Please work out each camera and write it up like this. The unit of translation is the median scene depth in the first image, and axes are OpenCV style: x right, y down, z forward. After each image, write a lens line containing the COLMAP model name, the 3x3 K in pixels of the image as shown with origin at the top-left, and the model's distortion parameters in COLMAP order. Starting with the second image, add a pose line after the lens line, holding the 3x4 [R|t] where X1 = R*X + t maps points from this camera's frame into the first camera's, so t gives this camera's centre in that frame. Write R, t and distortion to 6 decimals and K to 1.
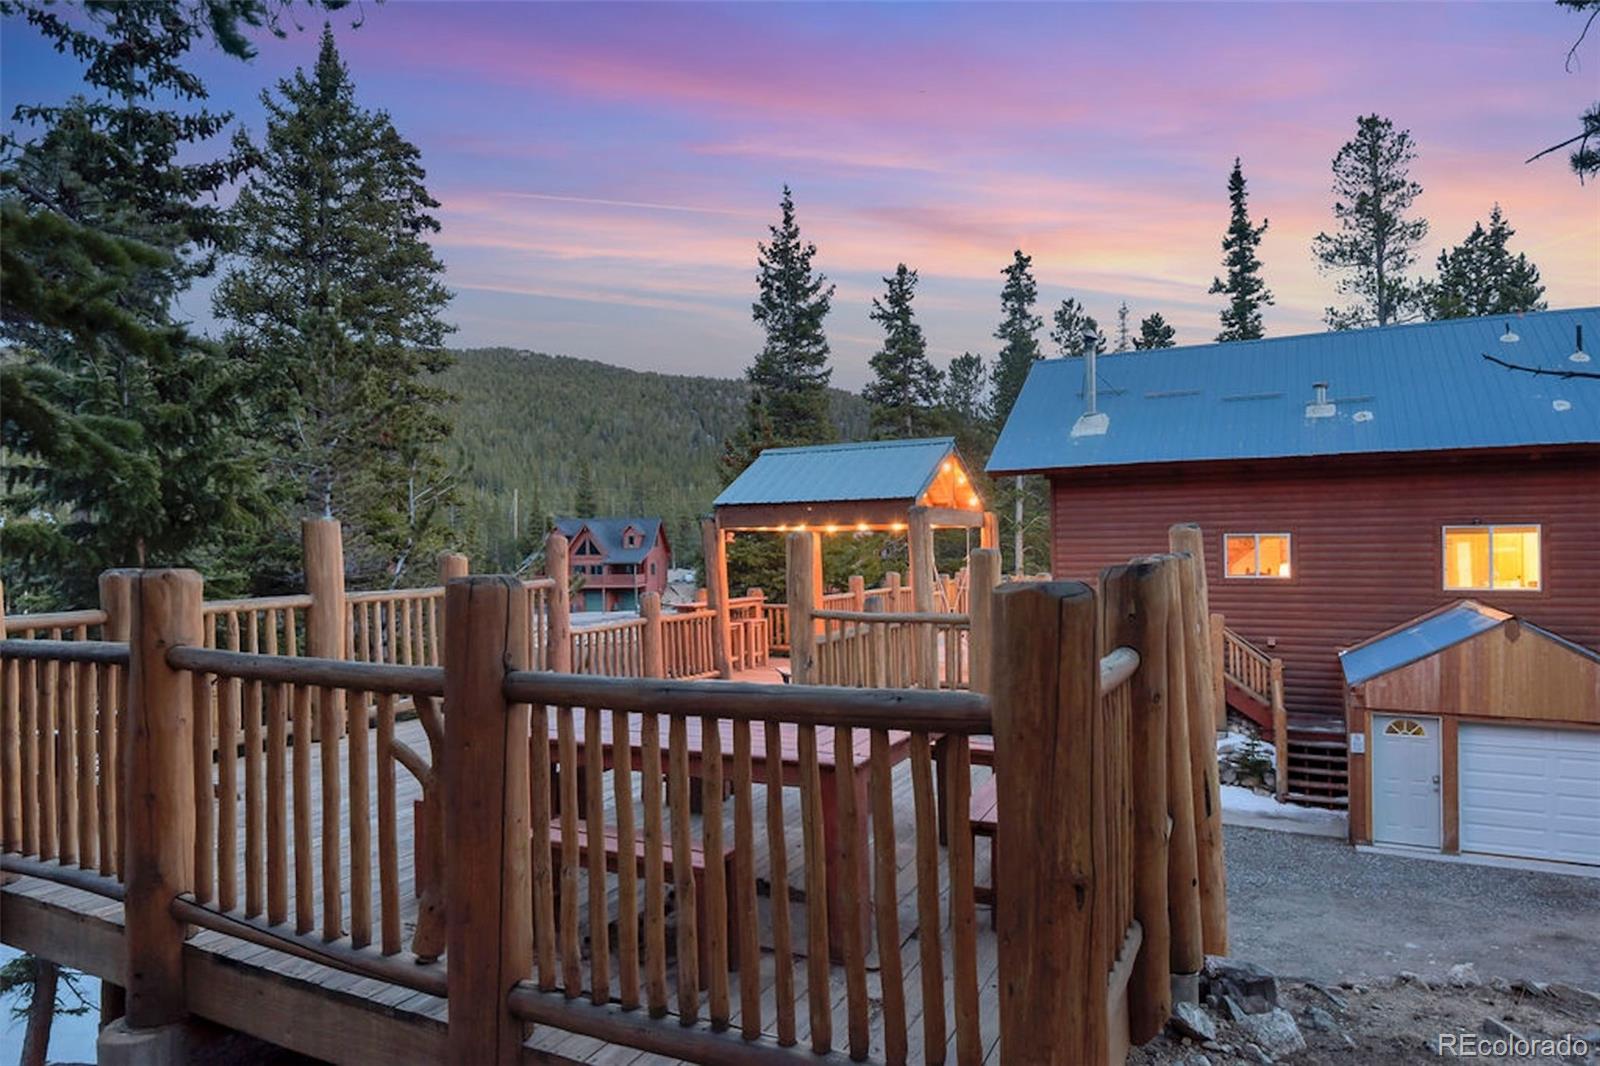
lens RADIAL K [[947.0, 0, 803.5], [0, 947.0, 514.7], [0, 0, 1]] dist [-0.001602, -0.000359]
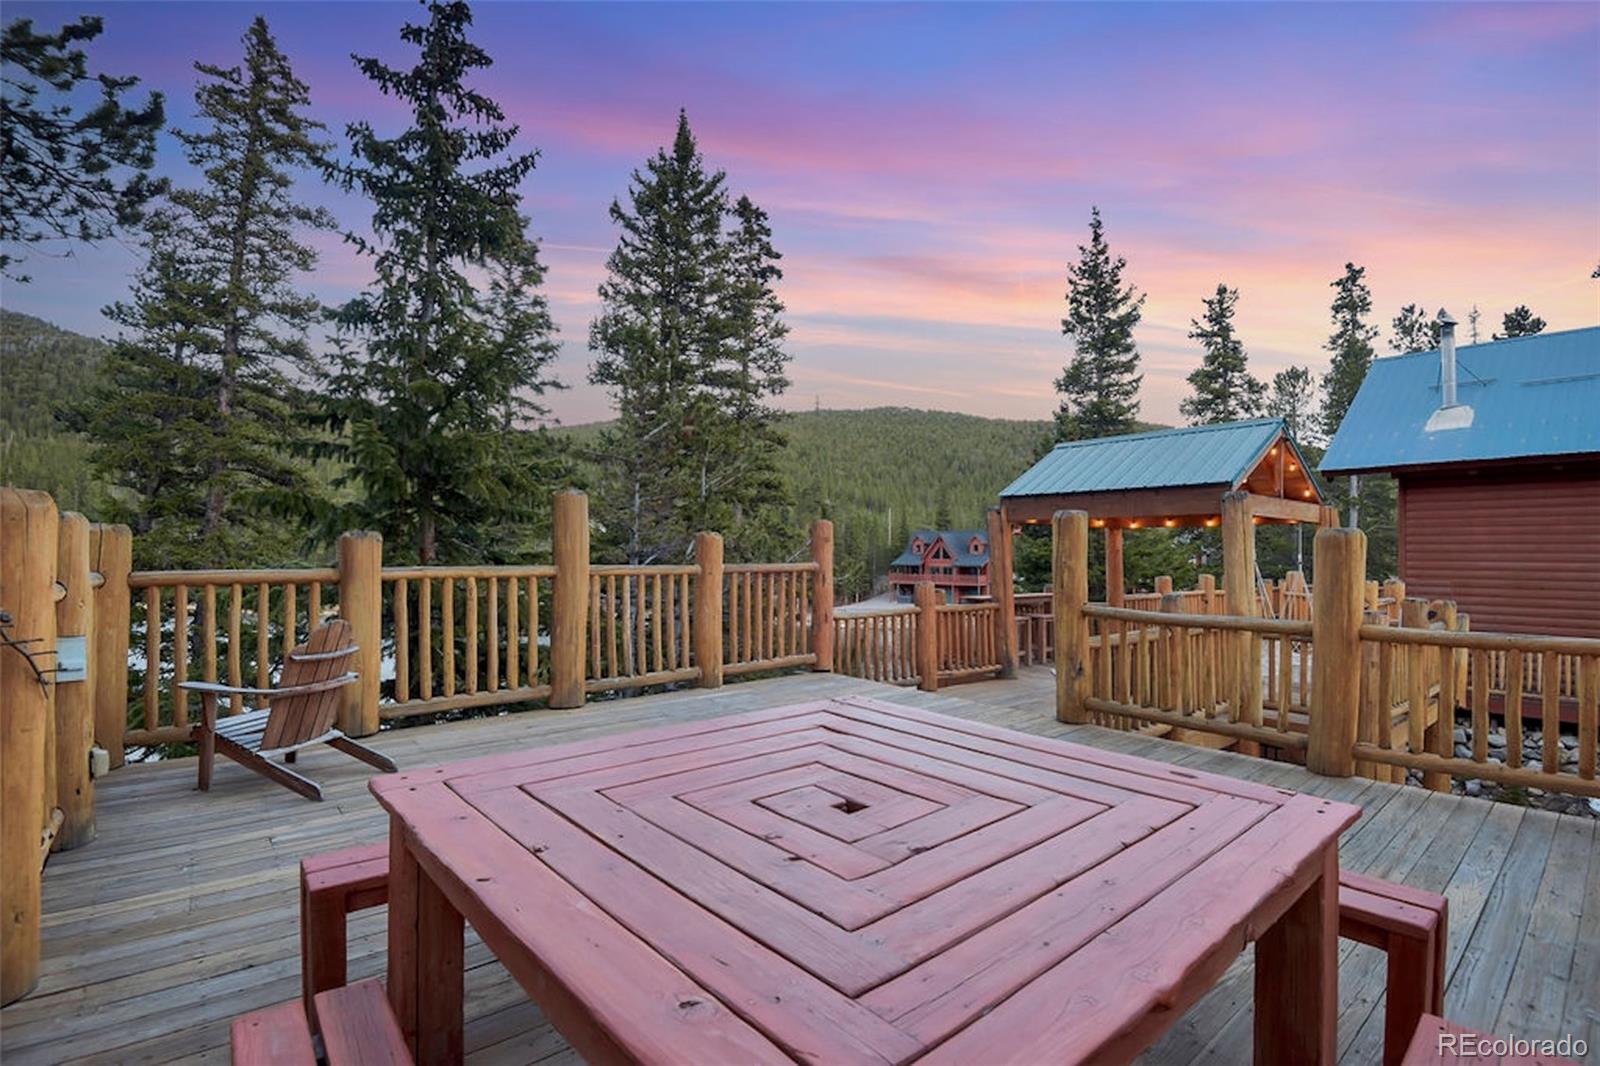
lens RADIAL K [[736.3, 0, 806.0], [0, 736.3, 527.4], [0, 0, 1]] dist [0.002056, -0.039389]
pose [[0.915570, 0.006921, -0.402099, 0.017417], [-0.007878, 0.999969, -0.000724, 0.014096], [0.402082, 0.003831, 0.915596, 0.125334]]
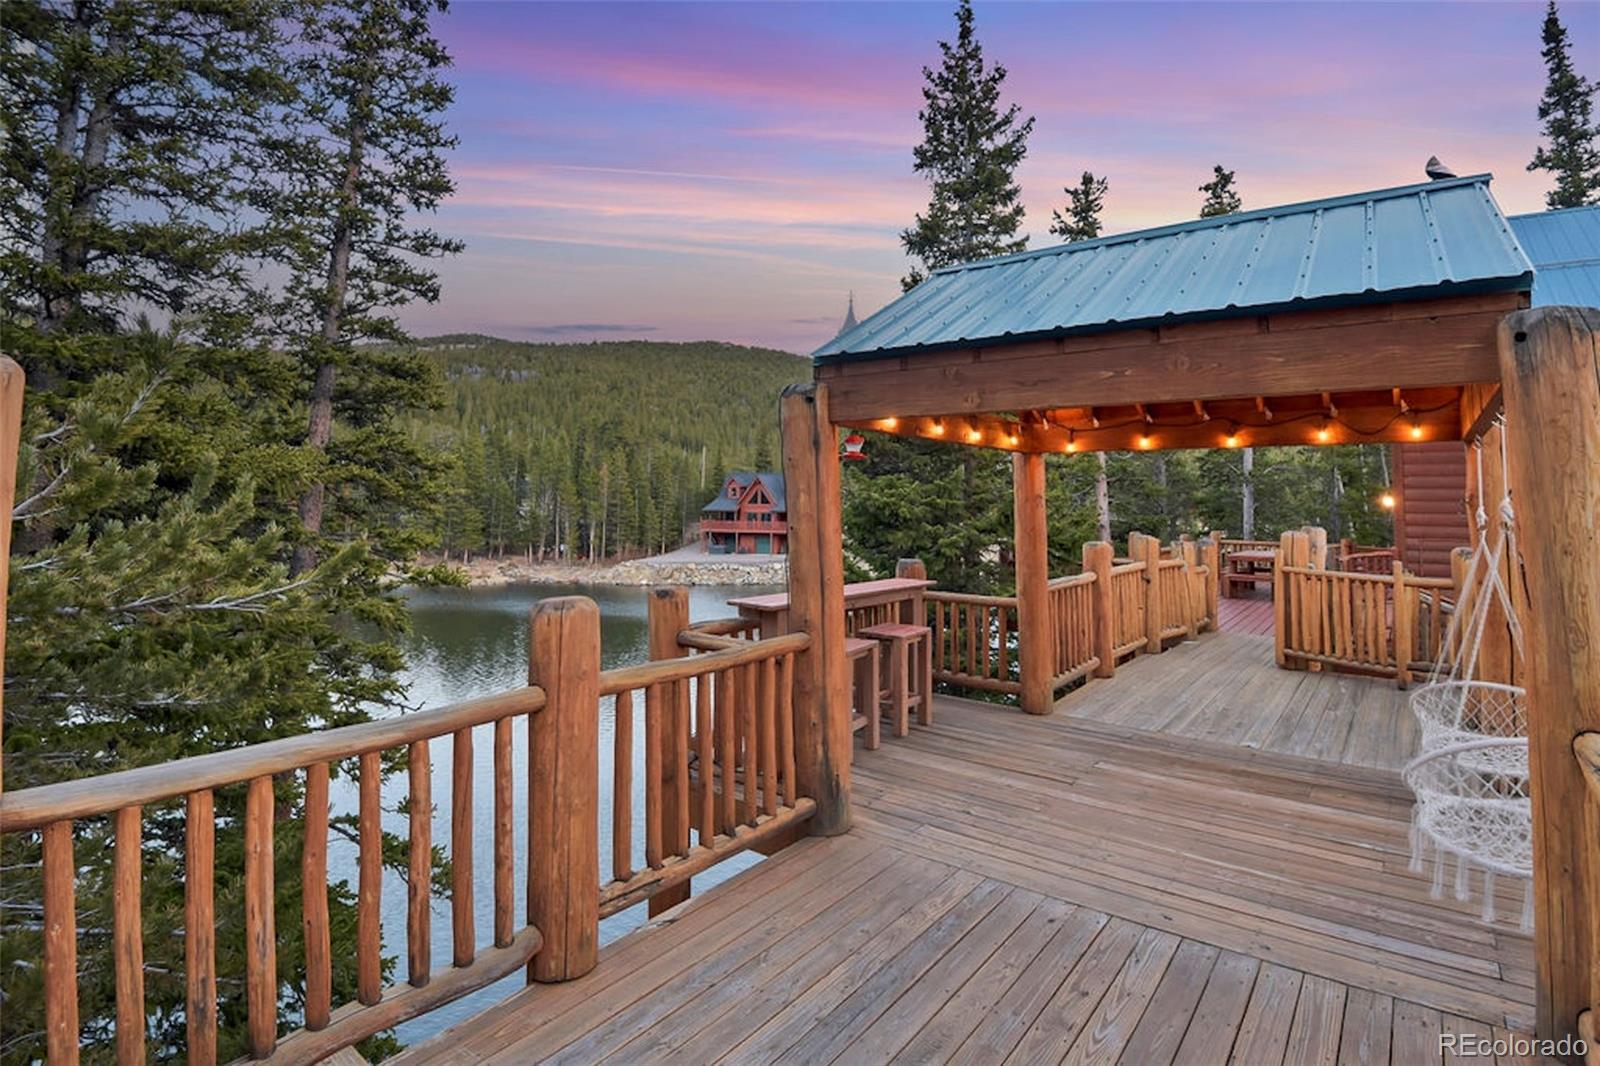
lens RADIAL K [[798.8, 0, 796.5], [0, 798.8, 485.0], [0, 0, 1]] dist [-0.000712, -0.016313]
pose [[0.981845, 0.021092, -0.188509, -0.021740], [-0.018373, 0.999701, 0.016162, 0.021073], [0.188794, -0.012405, 0.981938, 0.390316]]
